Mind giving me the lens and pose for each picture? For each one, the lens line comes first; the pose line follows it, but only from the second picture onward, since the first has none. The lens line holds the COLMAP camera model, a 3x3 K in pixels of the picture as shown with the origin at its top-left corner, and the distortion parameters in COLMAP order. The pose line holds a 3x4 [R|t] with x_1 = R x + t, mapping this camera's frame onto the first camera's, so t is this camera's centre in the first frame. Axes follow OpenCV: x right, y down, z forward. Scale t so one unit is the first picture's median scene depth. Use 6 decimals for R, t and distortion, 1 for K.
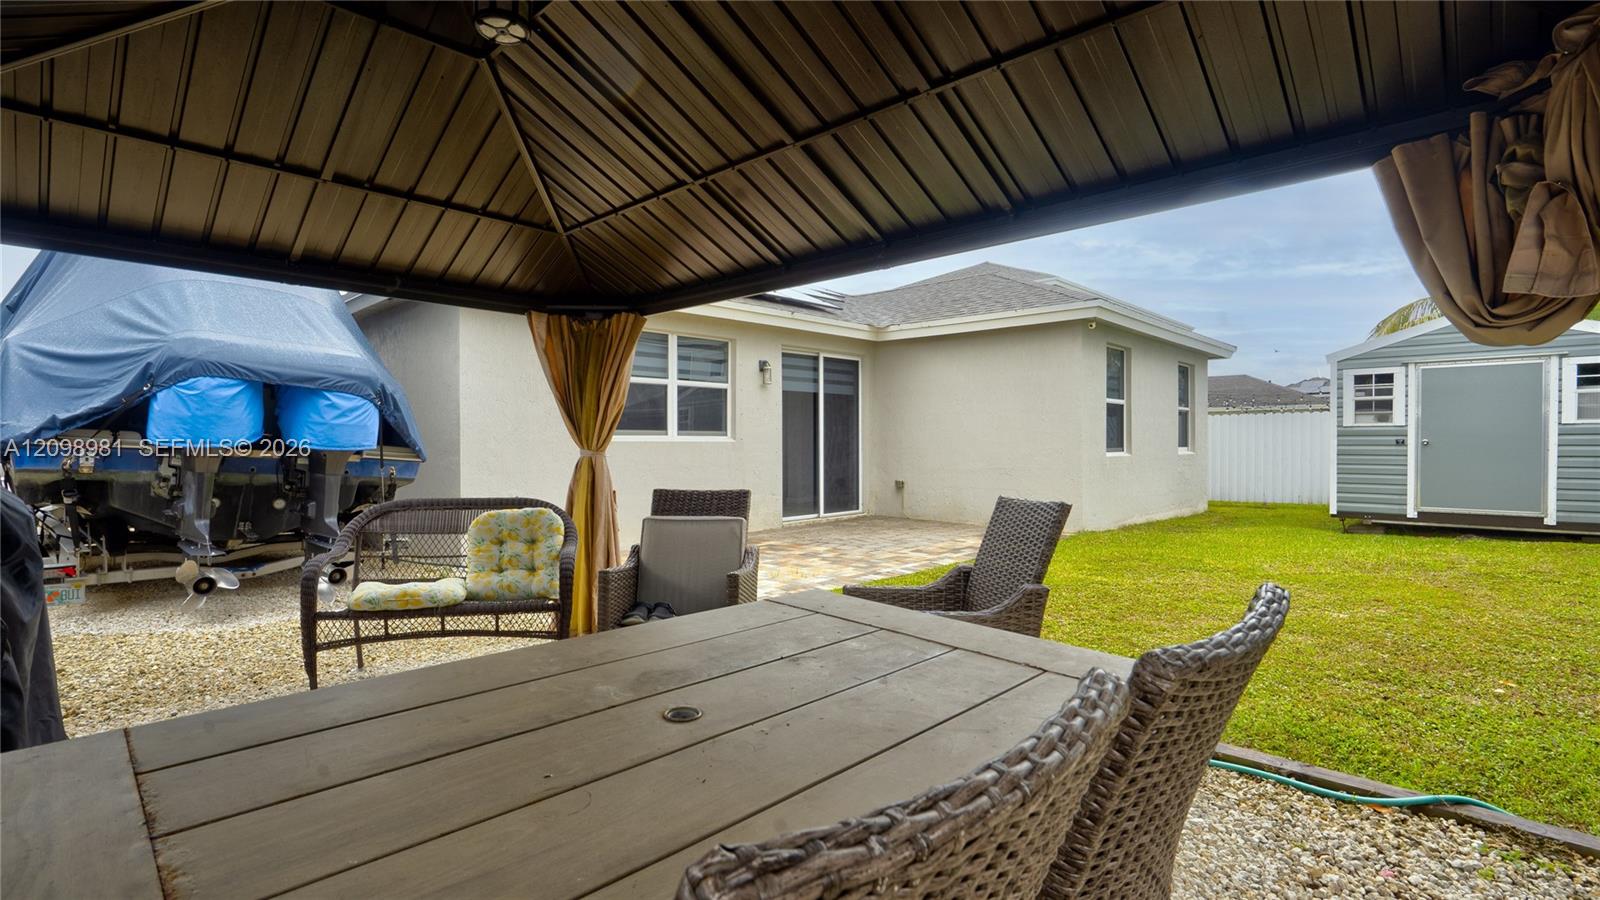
lens RADIAL K [[755.2, 0, 800.0], [0, 755.2, 450.0], [0, 0, 1]] dist [-0.050208, 0.013617]
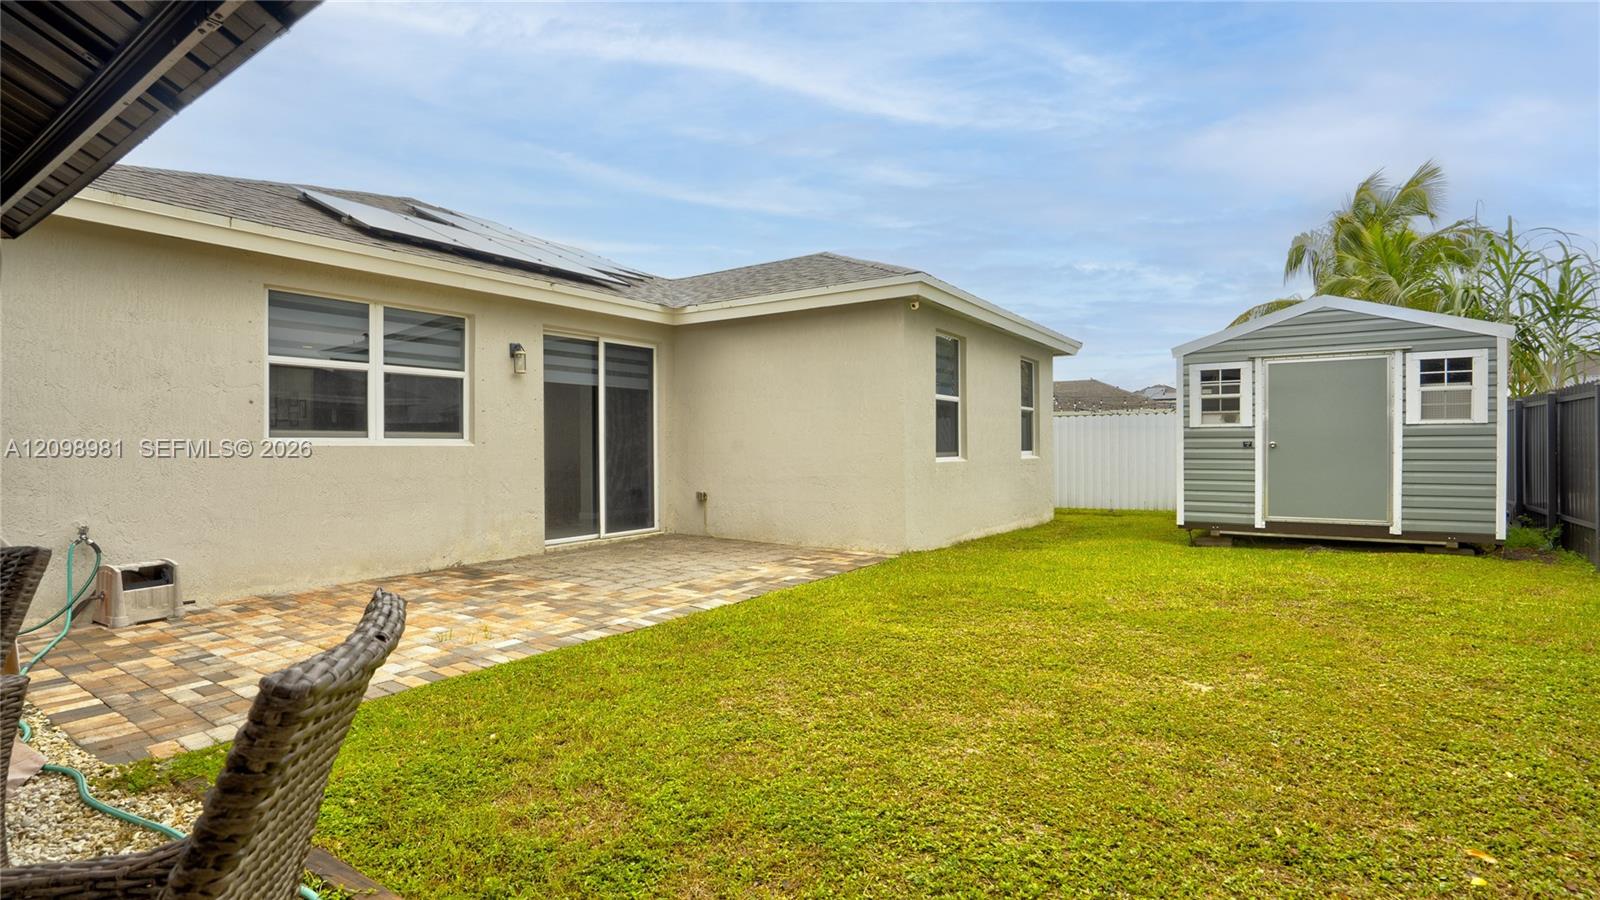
lens RADIAL K [[734.0, 0, 800.0], [0, 734.0, 450.0], [0, 0, 1]] dist [-0.077979, 0.020988]
pose [[0.988814, -0.002868, 0.149128, 0.133575], [0.003762, 0.999977, -0.005708, -0.001241], [-0.149108, 0.006205, 0.988801, 0.202506]]
